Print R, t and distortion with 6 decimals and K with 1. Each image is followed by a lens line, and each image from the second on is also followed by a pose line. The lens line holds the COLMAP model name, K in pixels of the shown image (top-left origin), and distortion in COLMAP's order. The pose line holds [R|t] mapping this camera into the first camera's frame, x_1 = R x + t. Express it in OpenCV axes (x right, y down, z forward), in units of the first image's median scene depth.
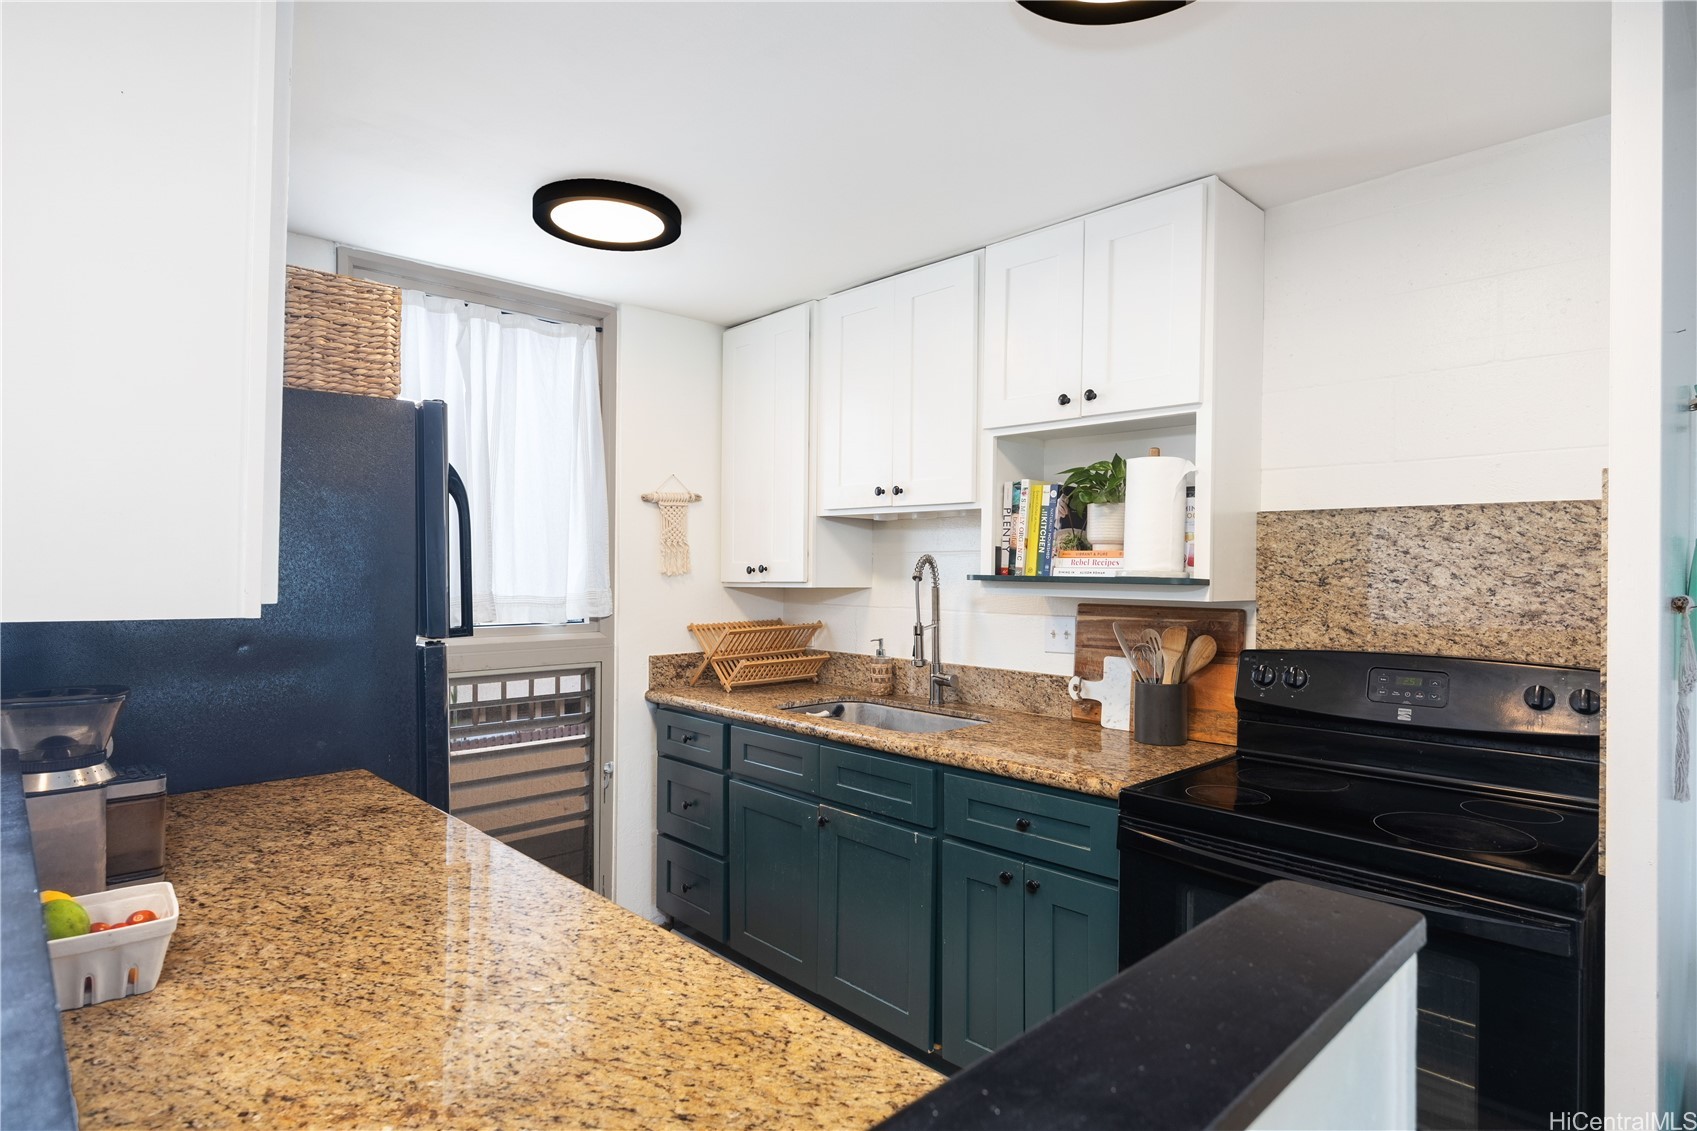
lens RADIAL K [[915.8, 0, 849.9], [0, 915.8, 568.3], [0, 0, 1]] dist [-0.004309, 0.000721]
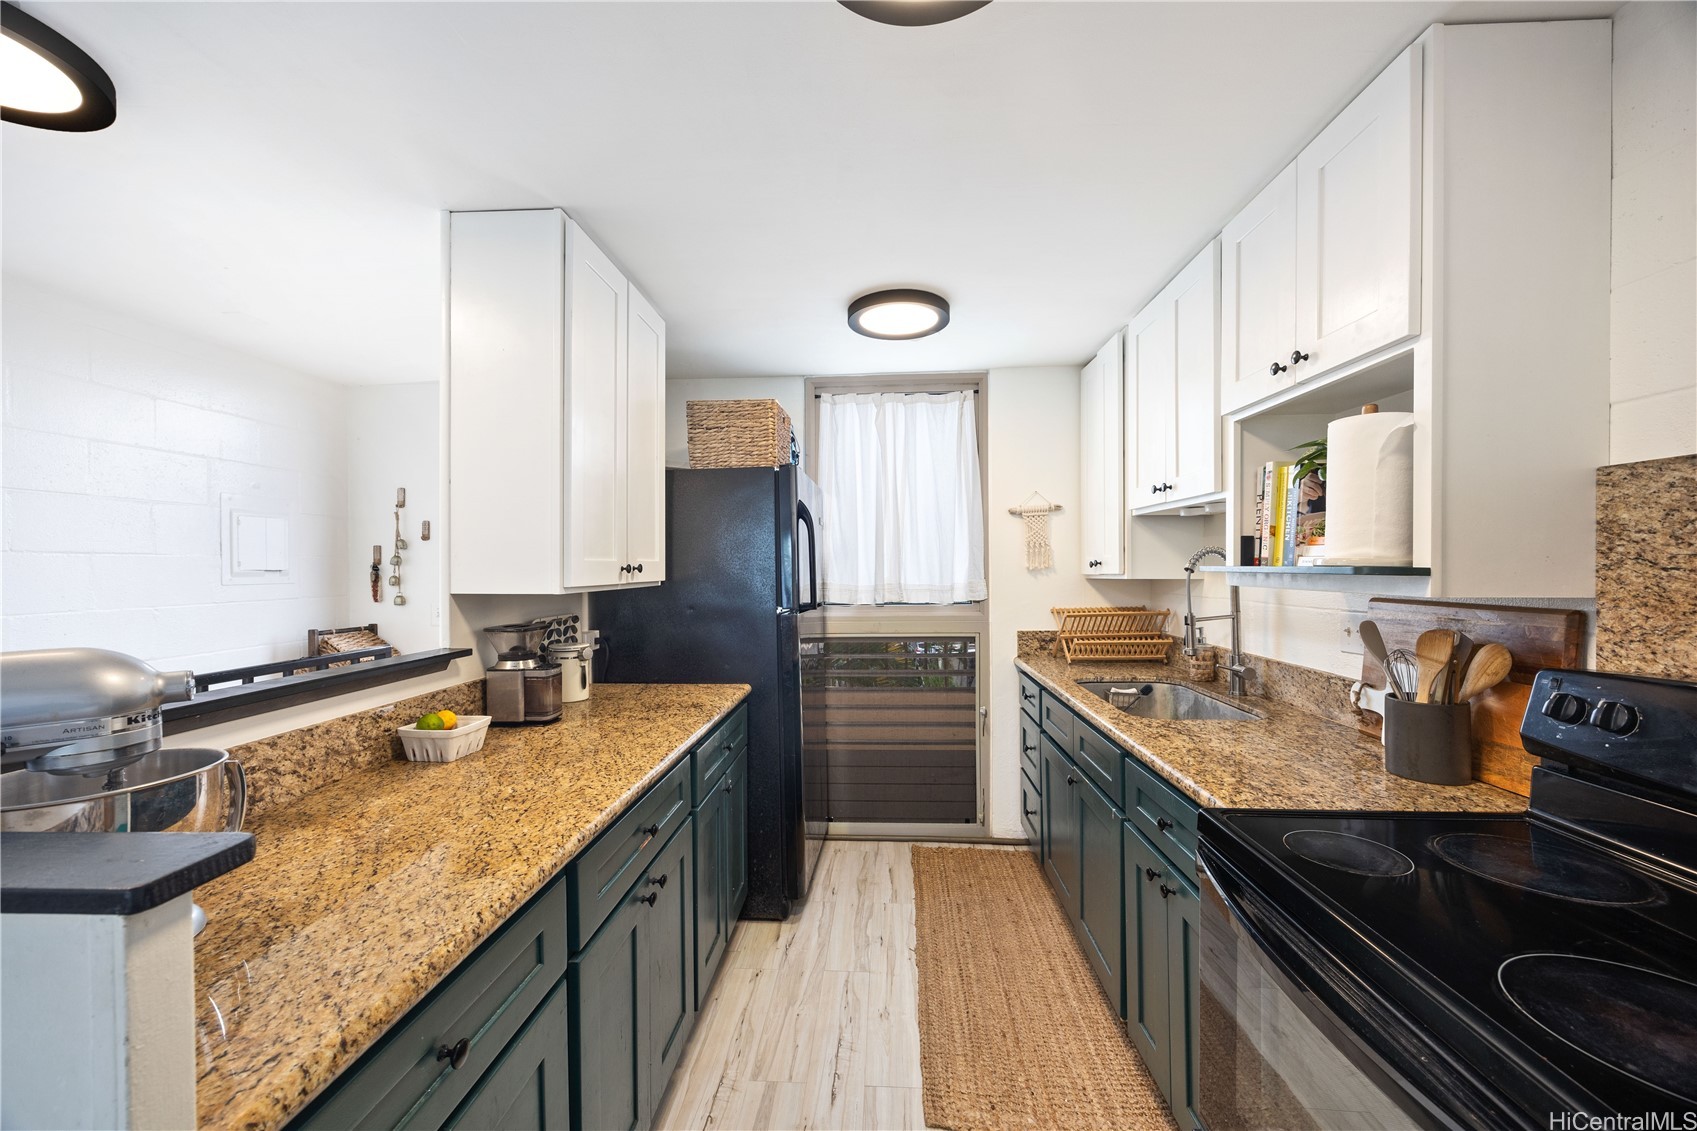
lens RADIAL K [[645.5, 0, 851.5], [0, 645.5, 572.1], [0, 0, 1]] dist [-0.001292, 0.000102]
pose [[0.680513, -0.007043, -0.732702, 0.390049], [0.013877, 0.999898, 0.003276, 0.006155], [0.732604, -0.012397, 0.680542, 0.251553]]
